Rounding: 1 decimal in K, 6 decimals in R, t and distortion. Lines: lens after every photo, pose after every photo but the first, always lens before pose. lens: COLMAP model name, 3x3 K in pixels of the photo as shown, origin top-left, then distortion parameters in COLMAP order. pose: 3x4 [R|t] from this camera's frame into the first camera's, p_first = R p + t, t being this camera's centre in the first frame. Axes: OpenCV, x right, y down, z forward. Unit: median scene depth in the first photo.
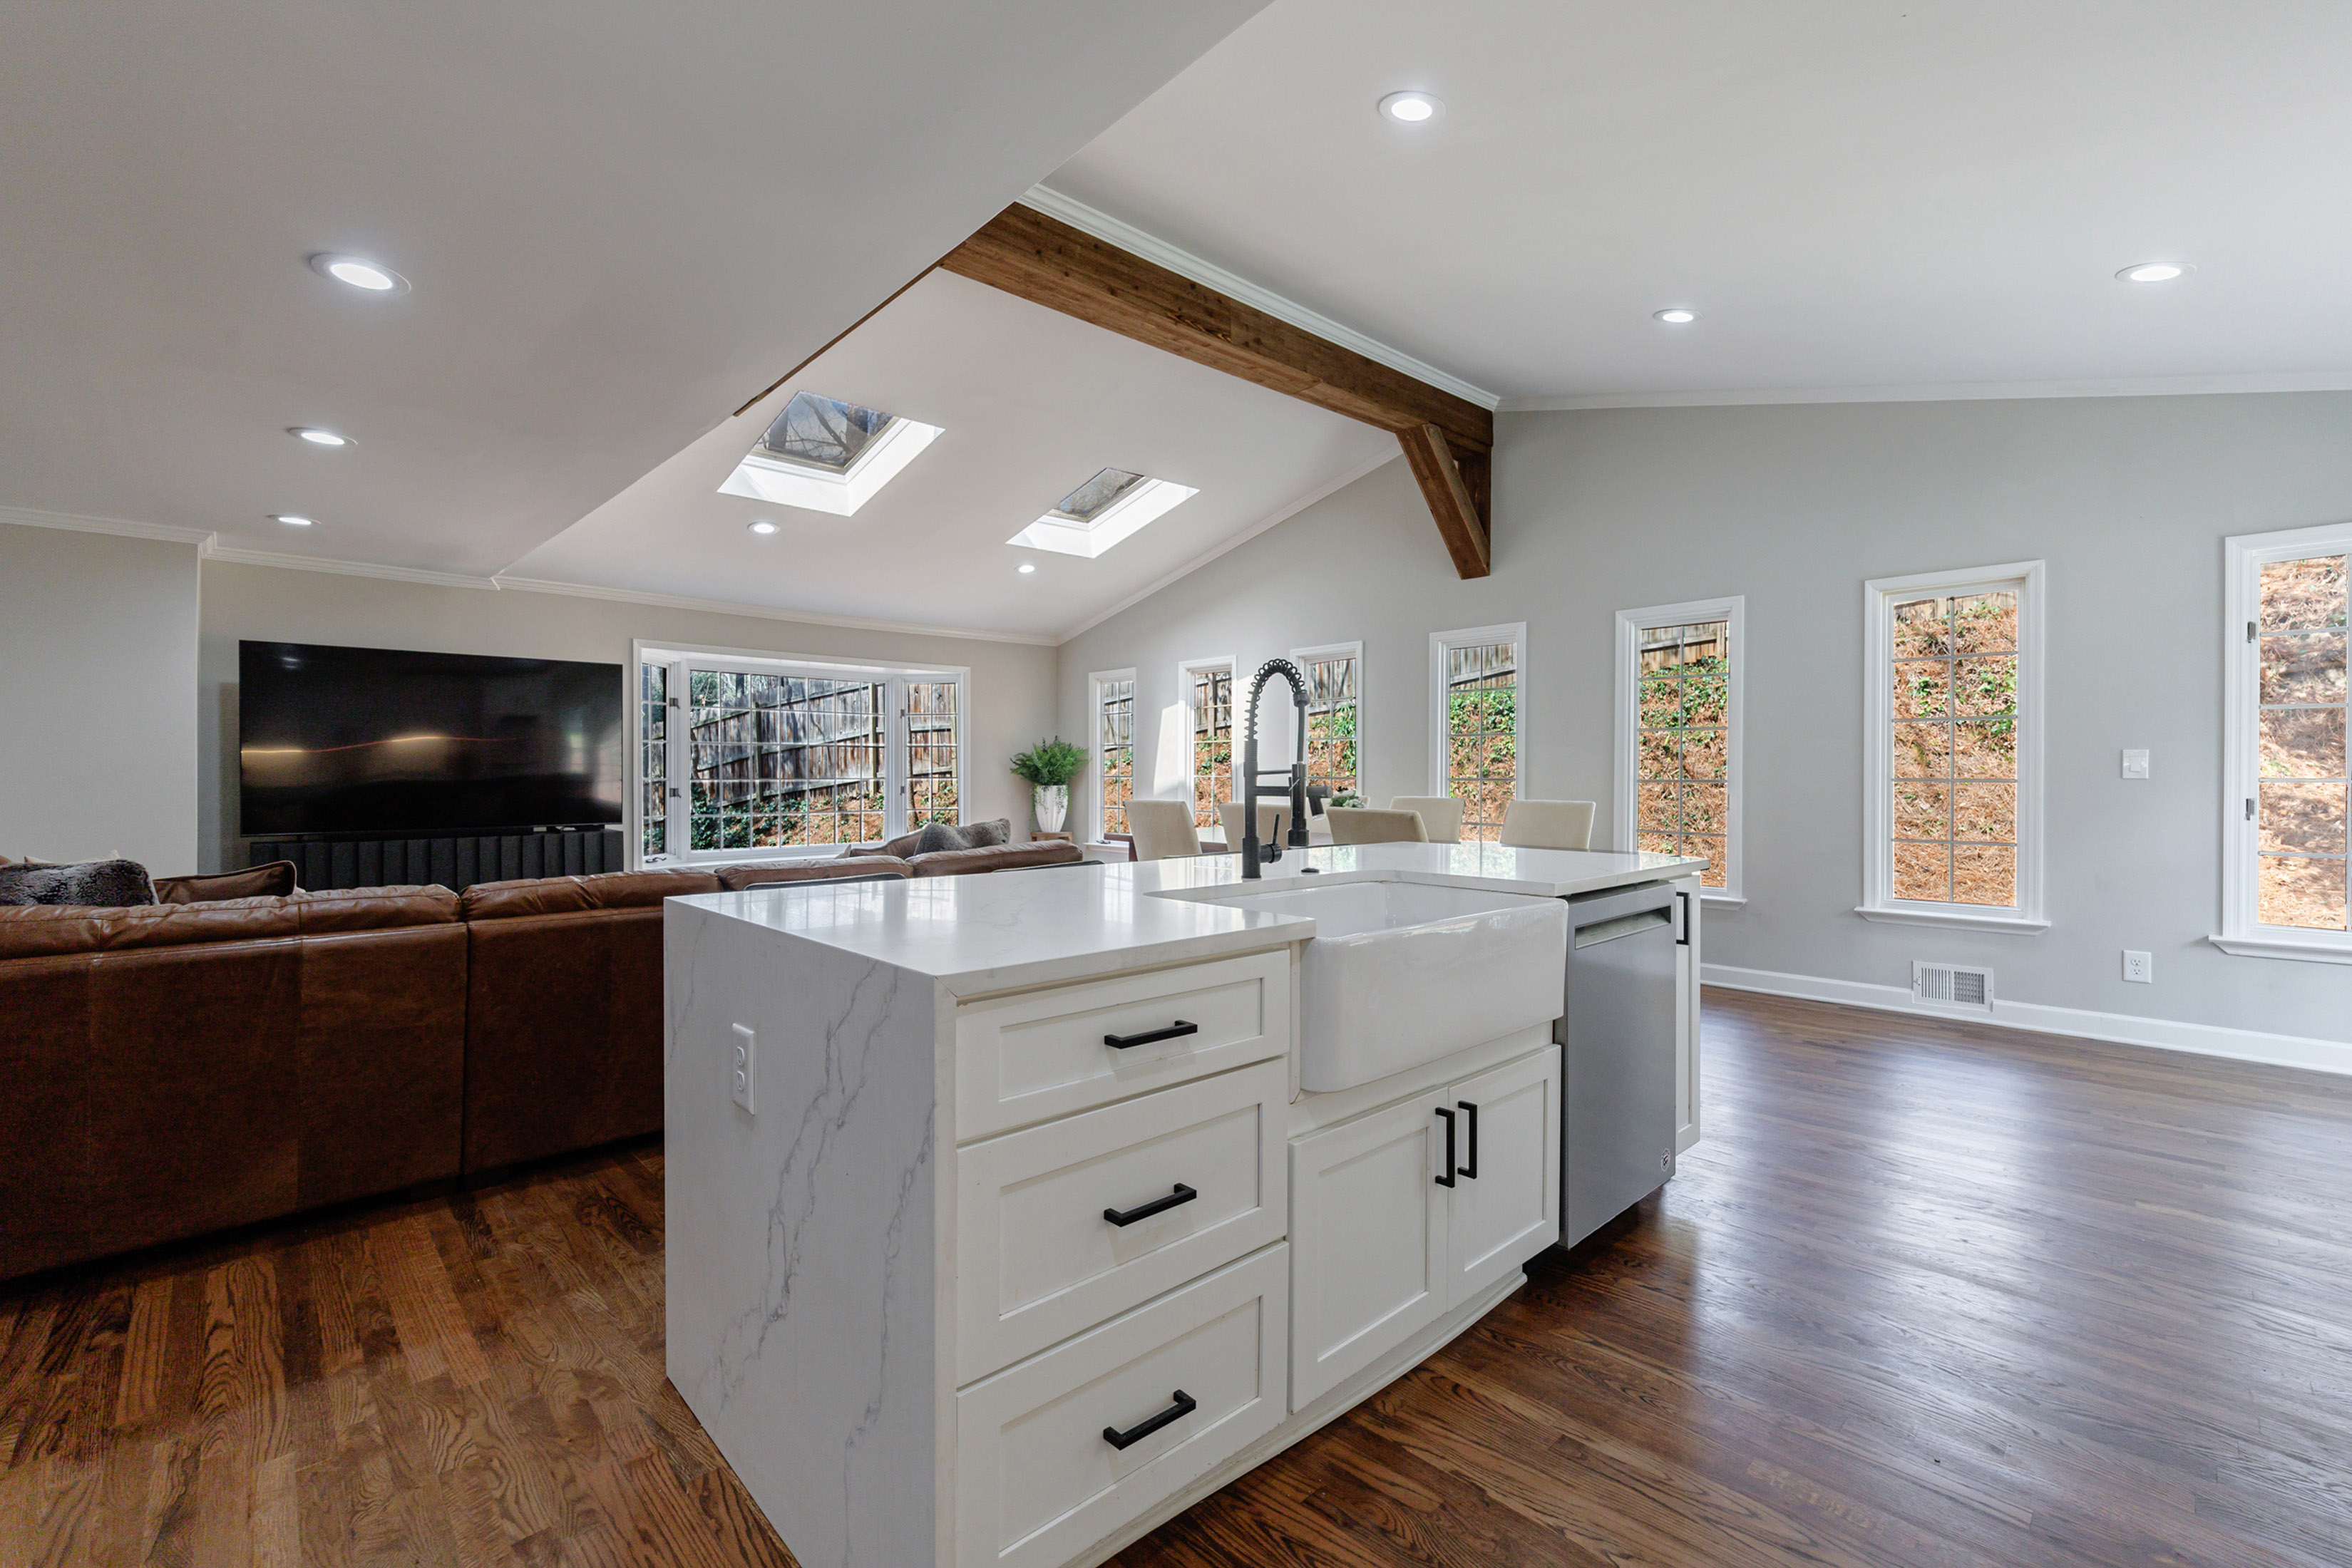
lens RADIAL K [[992.1, 0, 1172.4], [0, 992.1, 777.3], [0, 0, 1]] dist [0.004656, -0.003811]
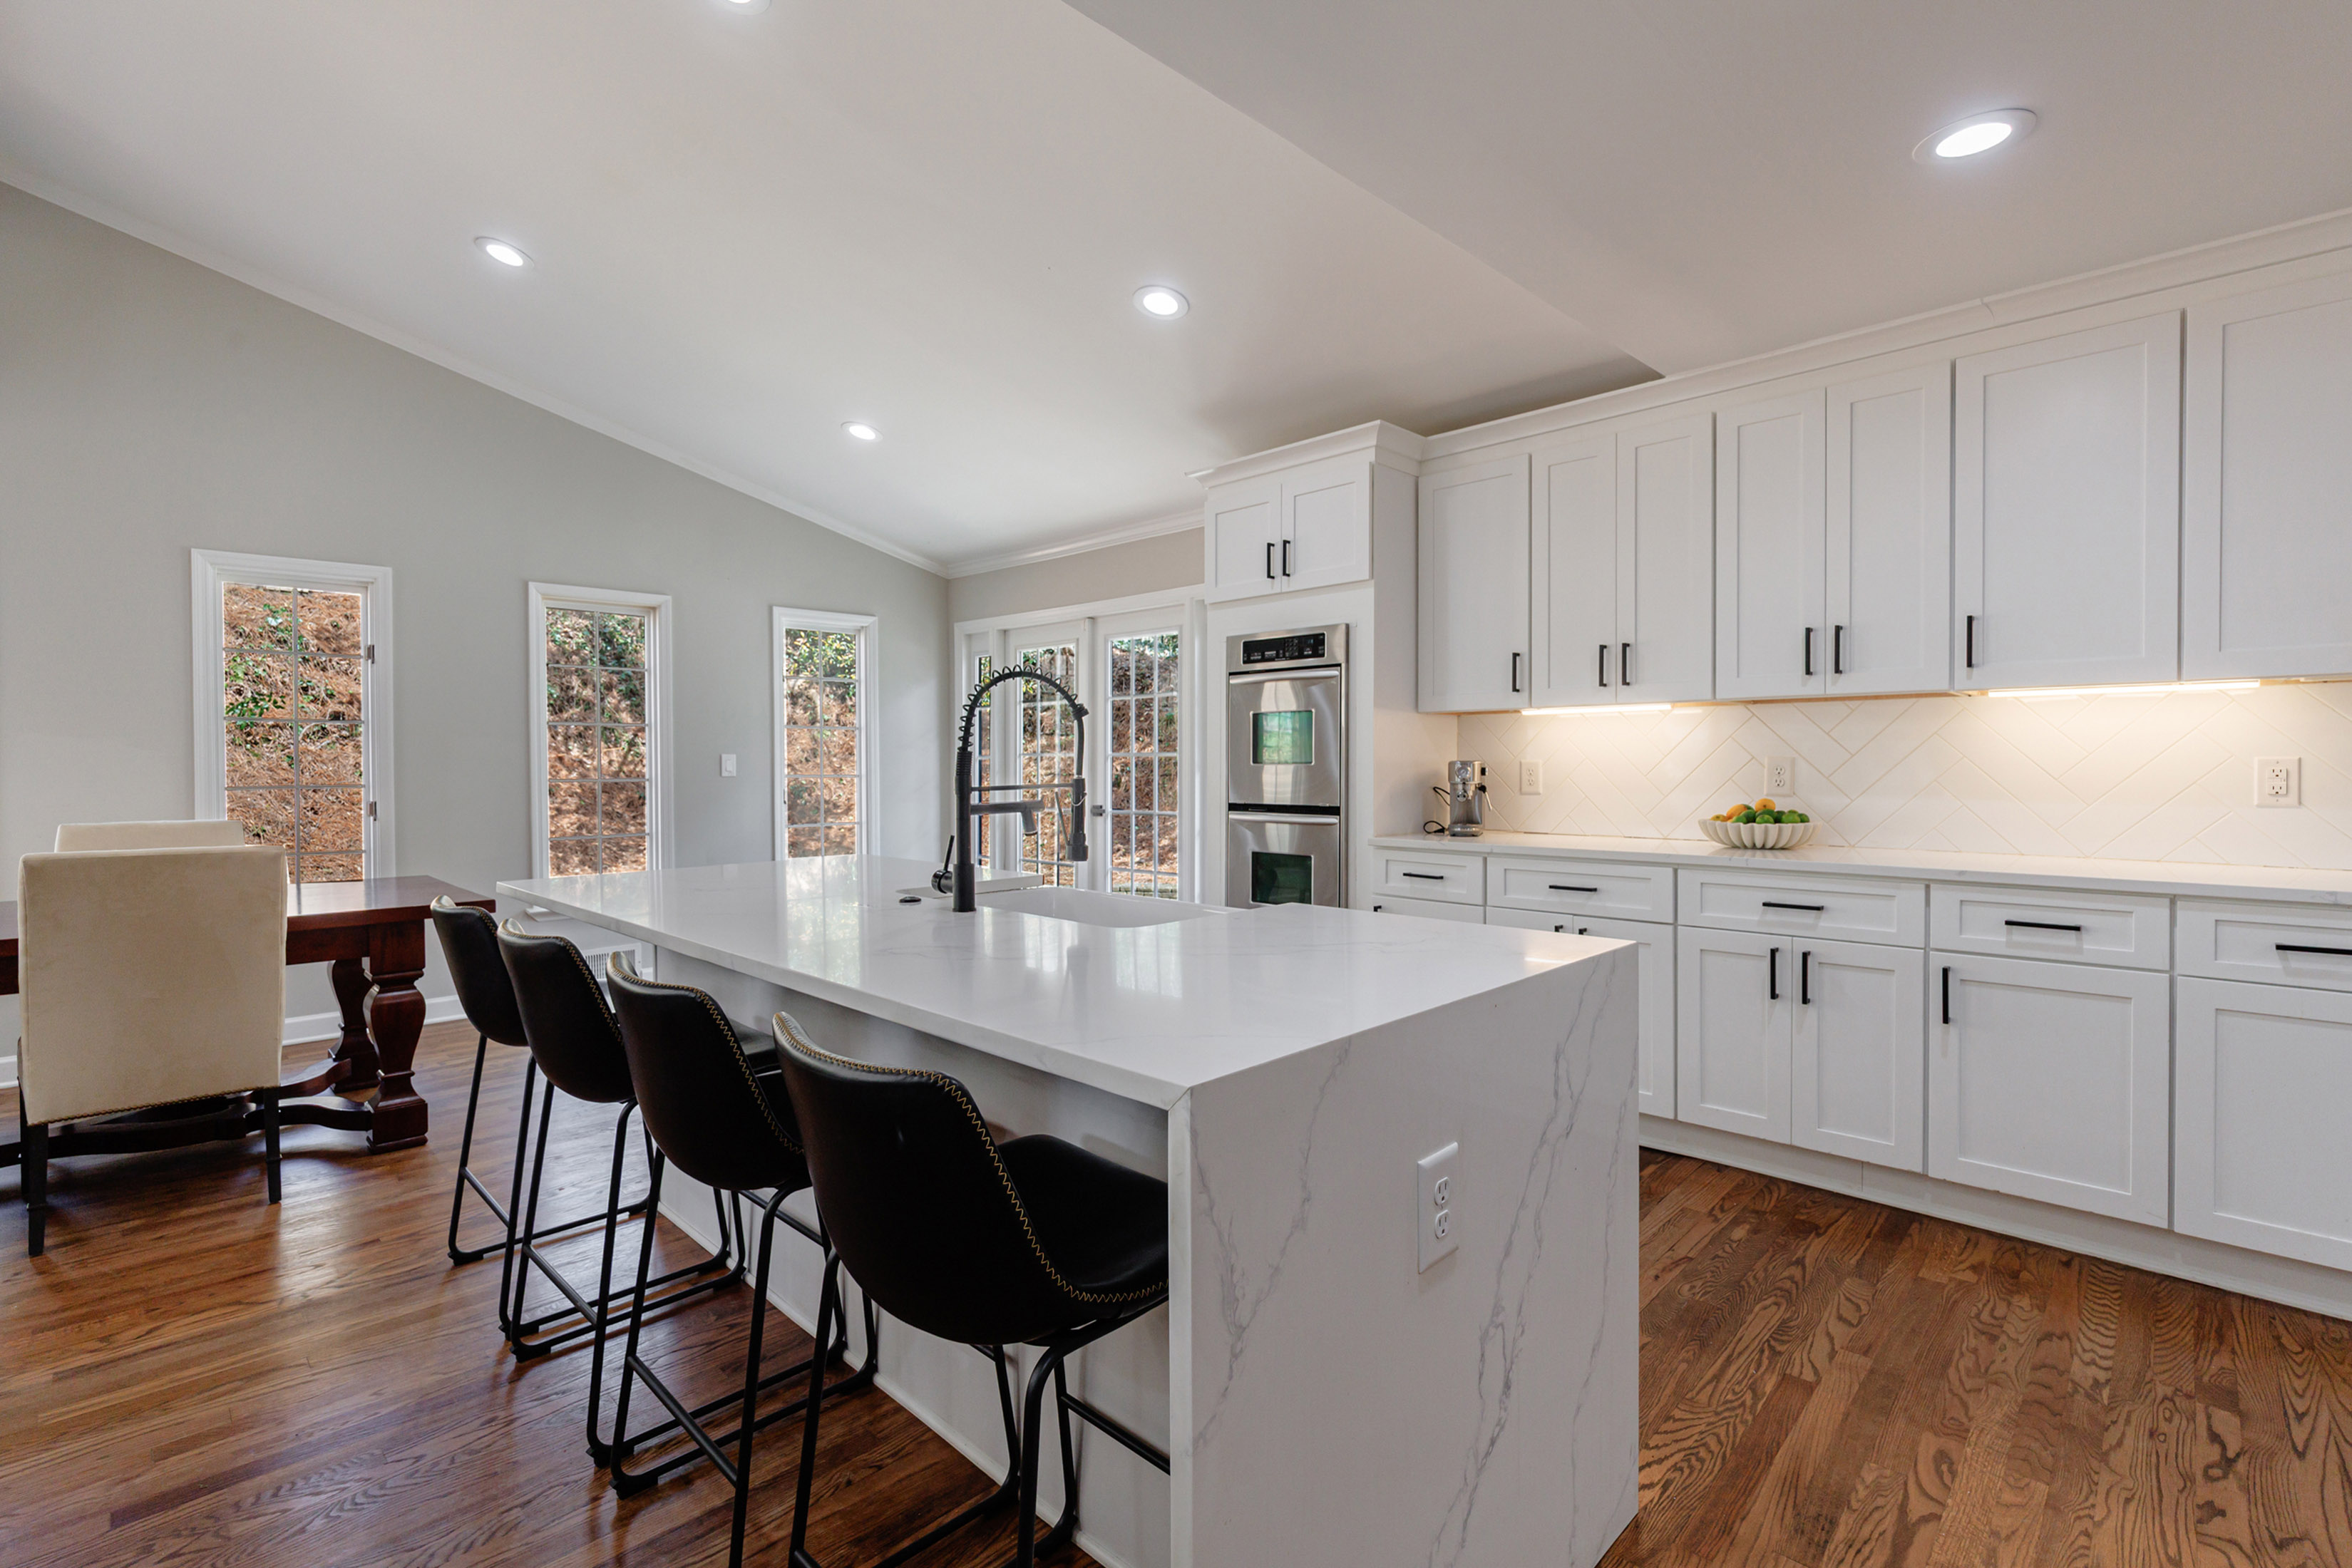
lens RADIAL K [[1051.6, 0, 1186.1], [0, 1051.6, 782.2], [0, 0, 1]] dist [-0.002877, -0.000516]
pose [[-0.039301, -0.021159, 0.999003, -0.360786], [0.009167, 0.999726, 0.021535, -0.012175], [-0.999185, 0.010004, -0.039096, 0.365736]]
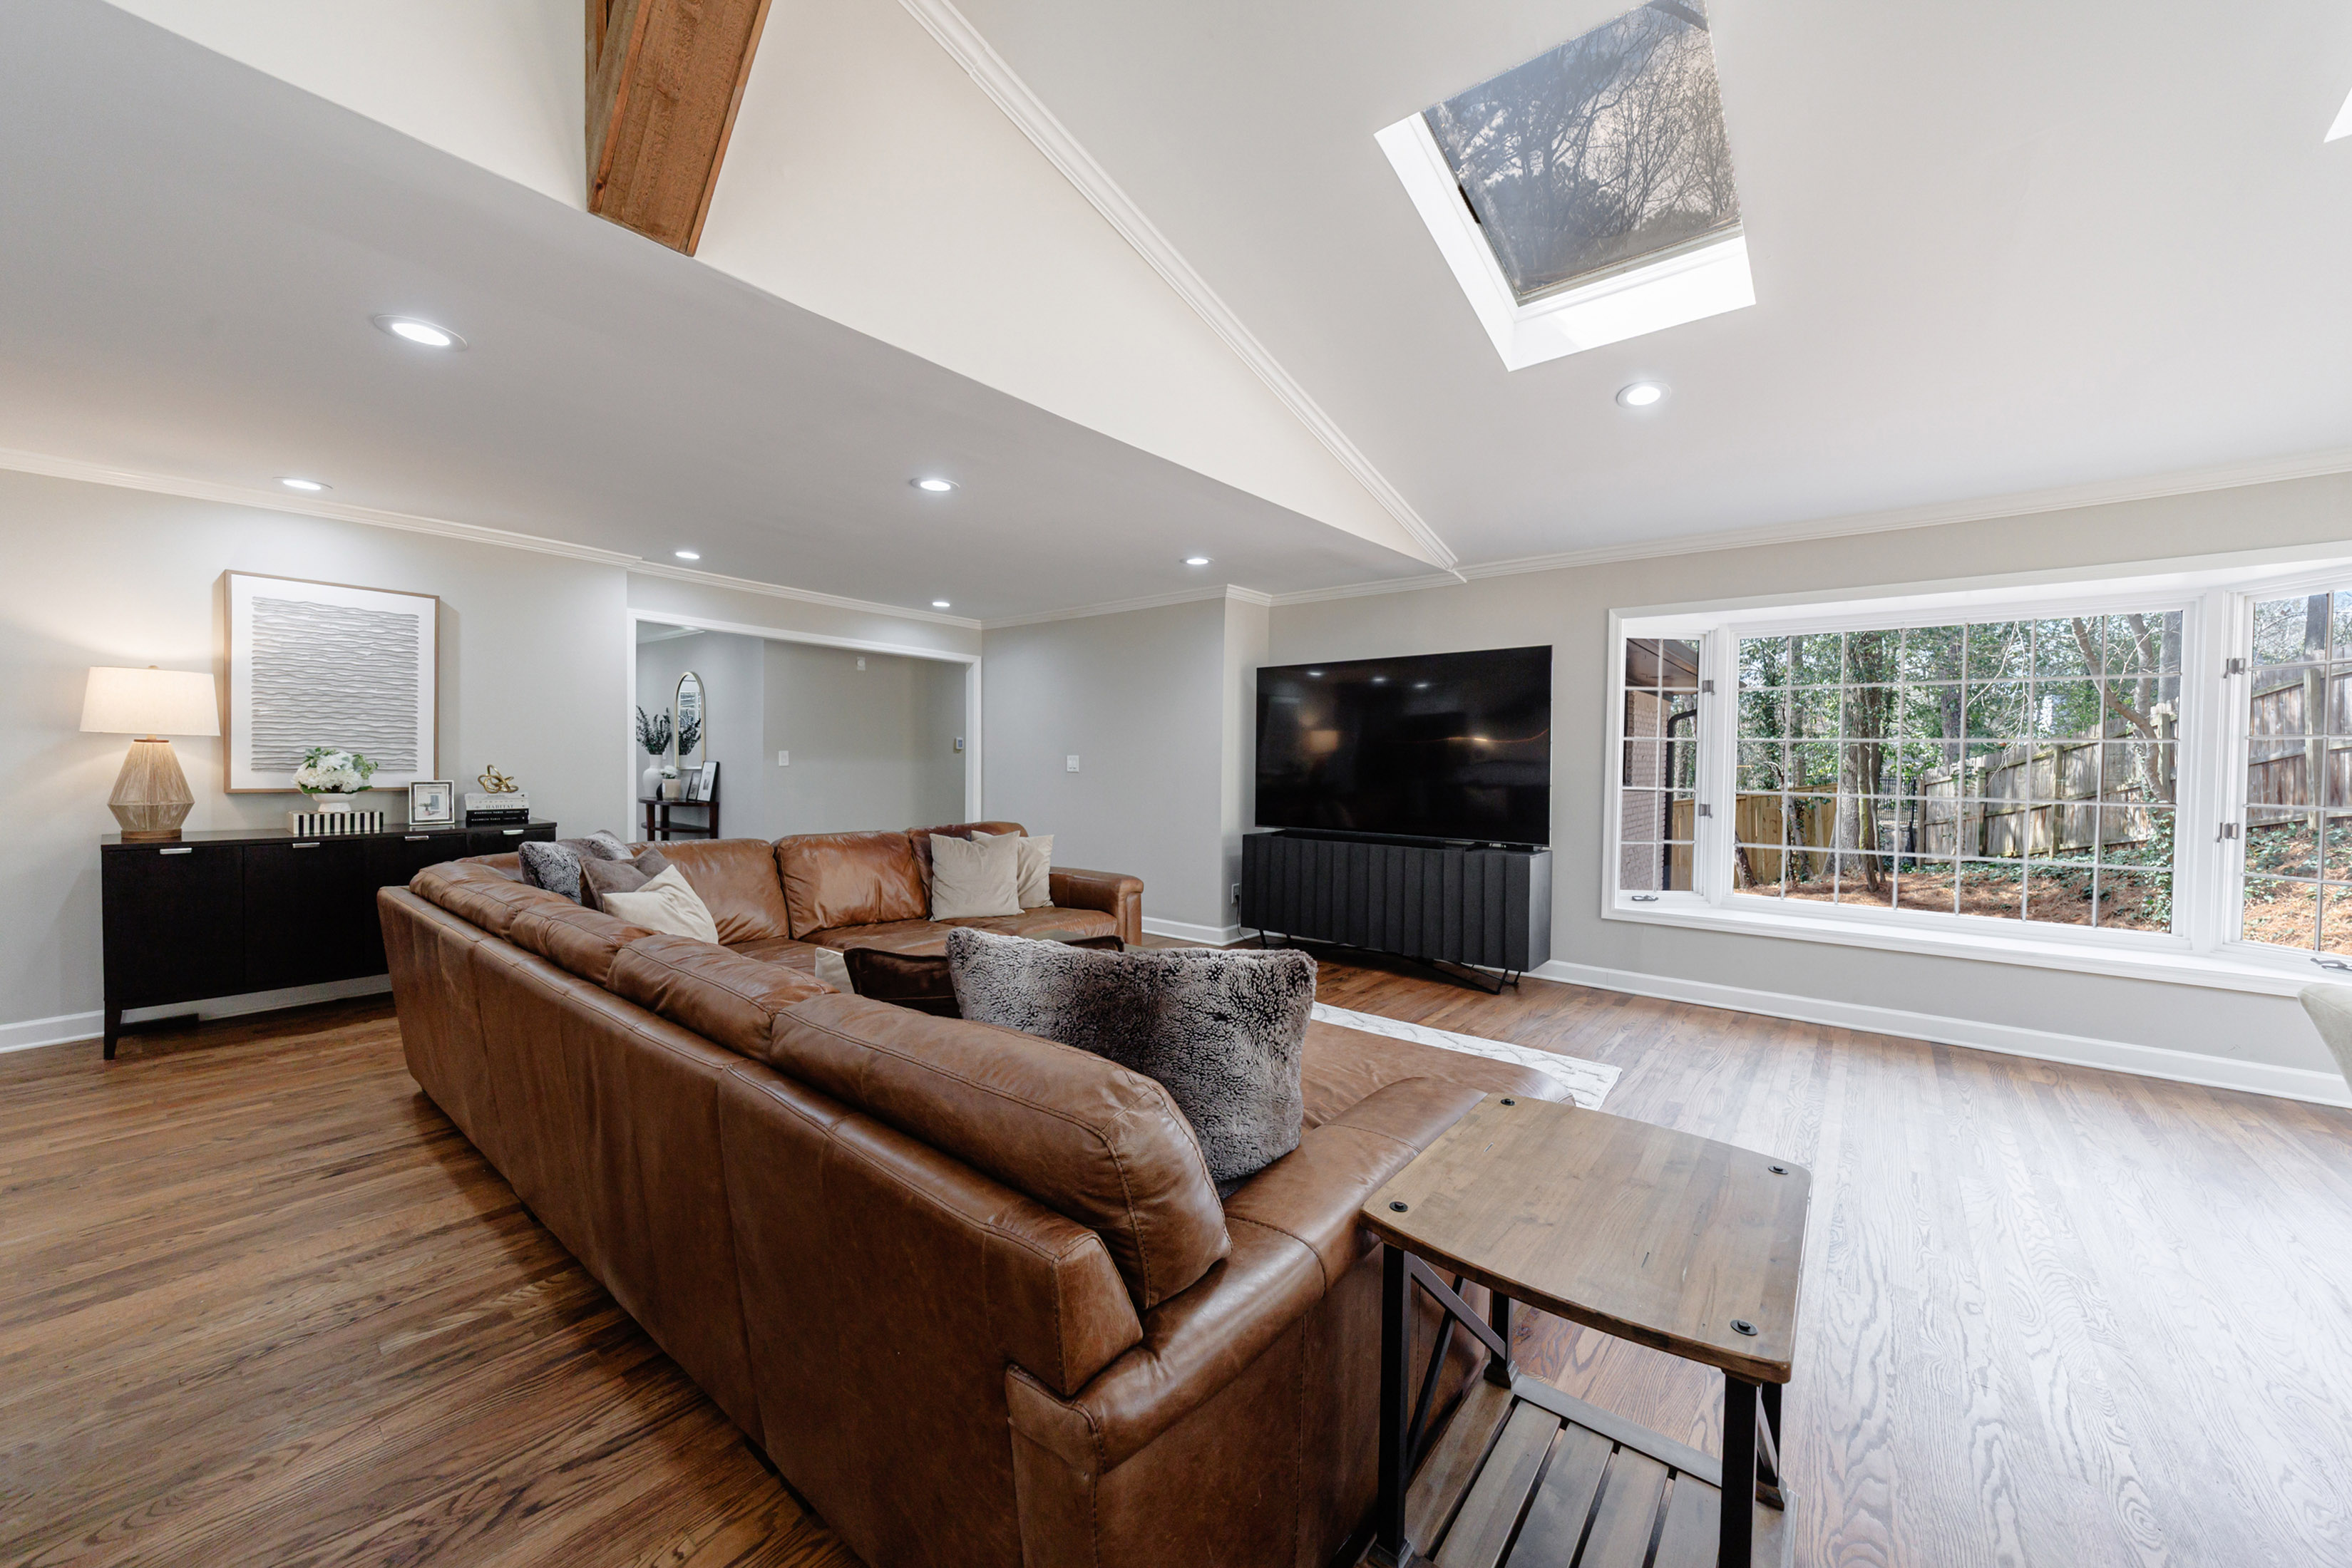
lens RADIAL K [[865.6, 0, 1169.9], [0, 865.6, 772.8], [0, 0, 1]] dist [-0.010132, 0.001005]
pose [[0.127189, 0.017226, -0.991729, 0.112125], [-0.018245, 0.999721, 0.015024, -0.022113], [0.991711, 0.016184, 0.127468, 0.793563]]
